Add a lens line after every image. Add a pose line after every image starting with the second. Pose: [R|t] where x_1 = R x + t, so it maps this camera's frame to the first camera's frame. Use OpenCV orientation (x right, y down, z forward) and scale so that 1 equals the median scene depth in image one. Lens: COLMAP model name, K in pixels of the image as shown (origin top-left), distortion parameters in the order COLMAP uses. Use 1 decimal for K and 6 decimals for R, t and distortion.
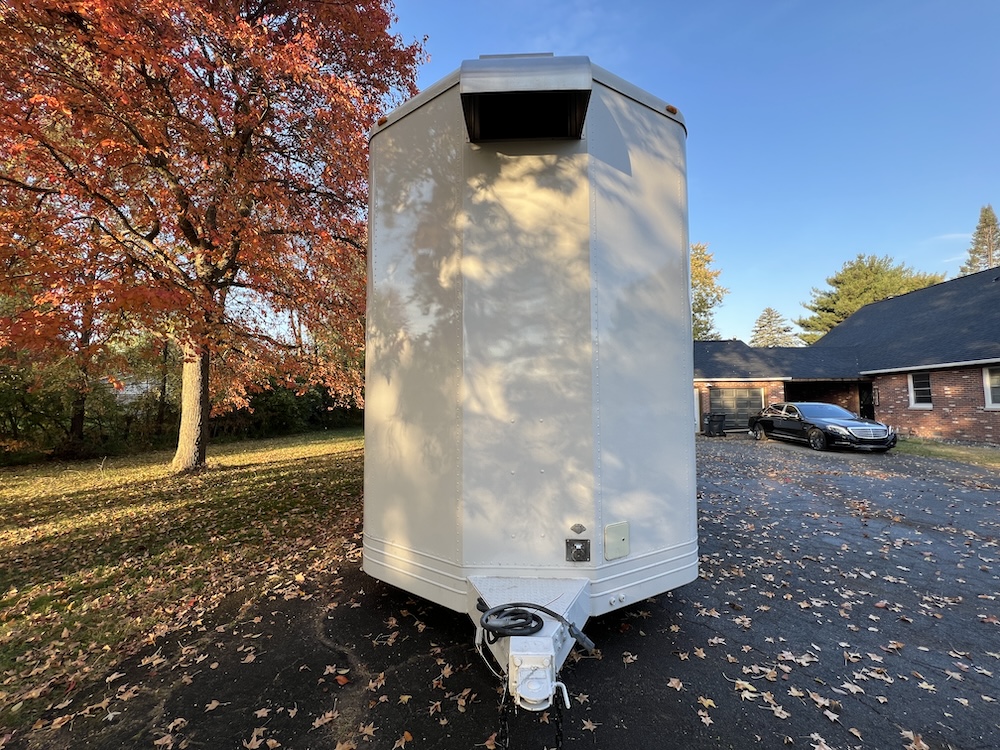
lens RADIAL K [[399.3, 0, 499.2], [0, 399.3, 376.5], [0, 0, 1]] dist [-0.002224, 0.000081]
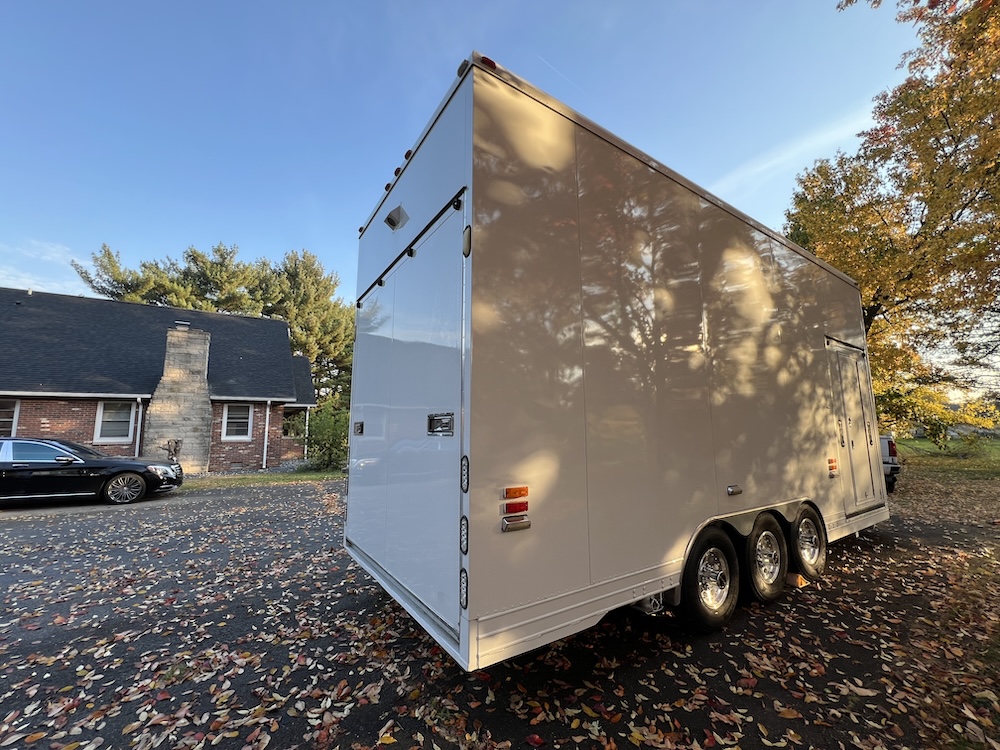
lens RADIAL K [[402.8, 0, 503.9], [0, 402.8, 374.1], [0, 0, 1]] dist [-0.015909, 0.006913]
pose [[-0.600614, 0.121248, 0.790292, -0.909833], [-0.041047, 0.982455, -0.181925, 0.263868], [-0.798485, -0.141706, -0.585100, 4.033422]]
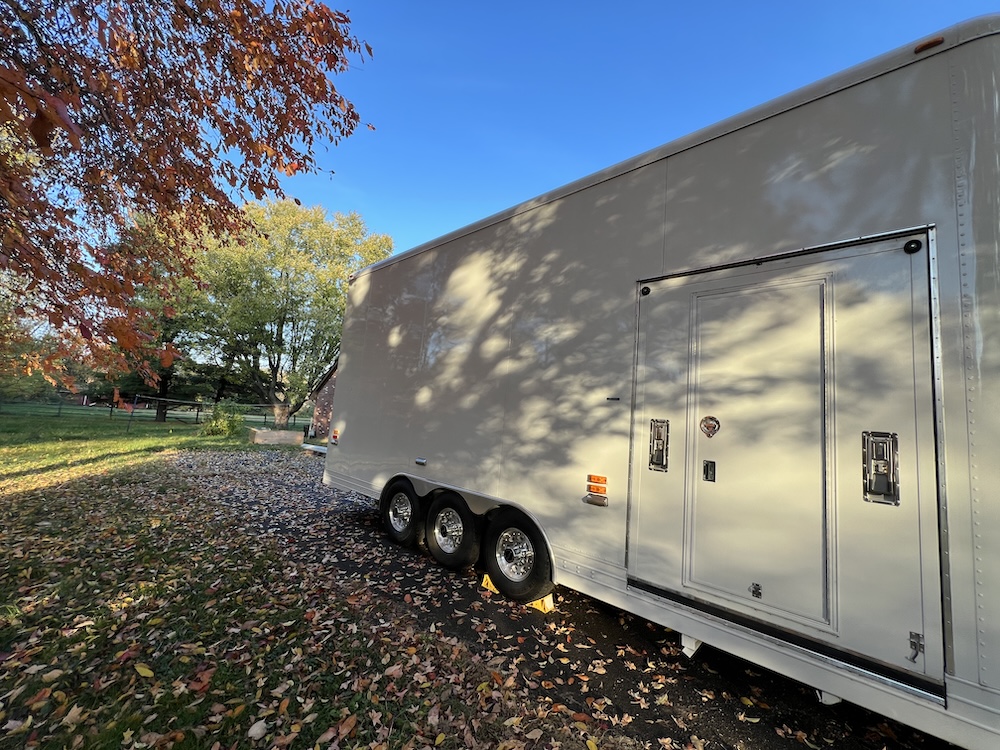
lens RADIAL K [[401.1, 0, 499.9], [0, 401.1, 376.3], [0, 0, 1]] dist [-0.002104, 0.000474]
pose [[0.641525, 0.137887, 0.754608, -1.424883], [-0.123045, 0.989472, -0.076198, 0.094979], [-0.757170, -0.043968, 0.651737, 1.367777]]
